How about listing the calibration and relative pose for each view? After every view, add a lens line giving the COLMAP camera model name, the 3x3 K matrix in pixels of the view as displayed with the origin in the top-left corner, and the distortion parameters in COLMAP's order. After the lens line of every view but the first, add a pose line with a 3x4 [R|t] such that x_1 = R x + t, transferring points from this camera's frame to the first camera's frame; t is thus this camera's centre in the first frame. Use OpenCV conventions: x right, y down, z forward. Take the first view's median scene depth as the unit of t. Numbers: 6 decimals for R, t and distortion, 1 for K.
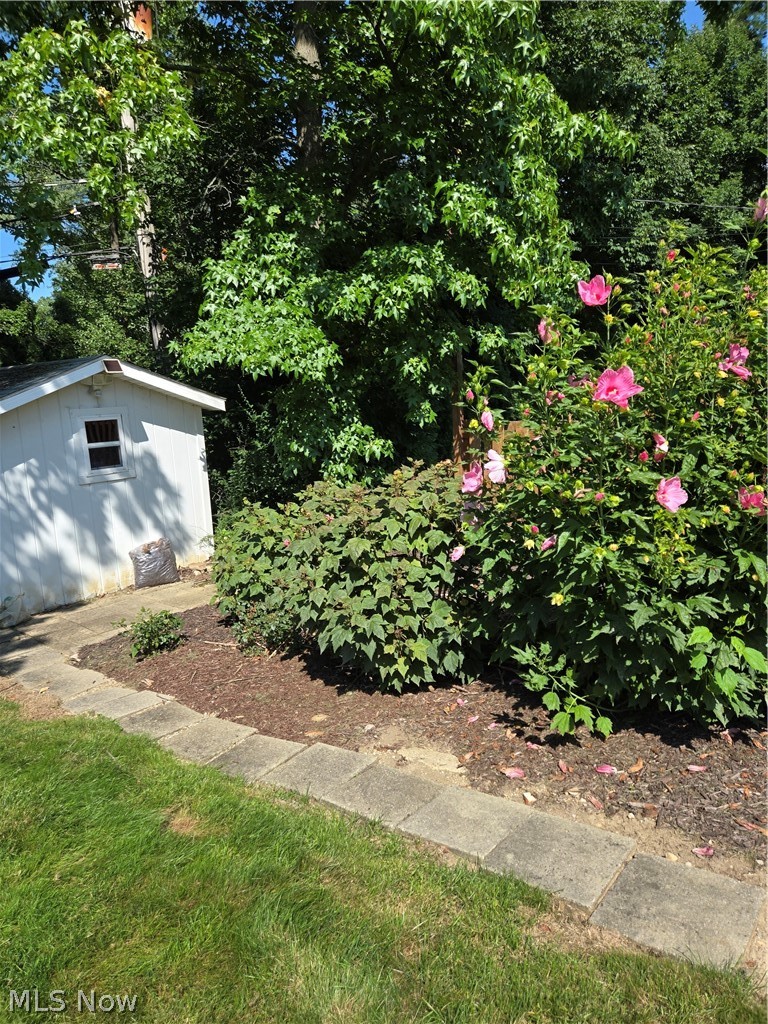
lens RADIAL K [[686.8, 0, 385.3], [0, 686.8, 540.4], [0, 0, 1]] dist [0.097648, -0.092450]
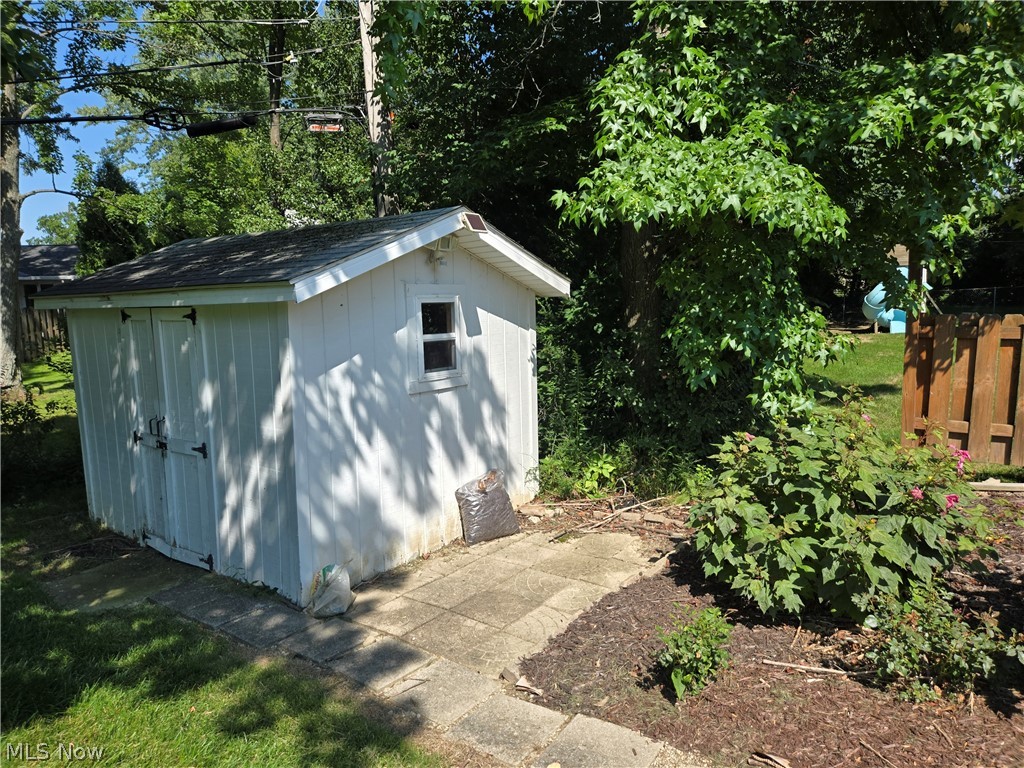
lens RADIAL K [[687.2, 0, 516.1], [0, 687.2, 388.5], [0, 0, 1]] dist [0.115115, -0.092721]
pose [[0.995131, 0.012979, 0.097702, -0.400223], [-0.003168, 0.994991, -0.099912, -0.019738], [-0.098510, 0.099116, 0.990188, 0.329372]]
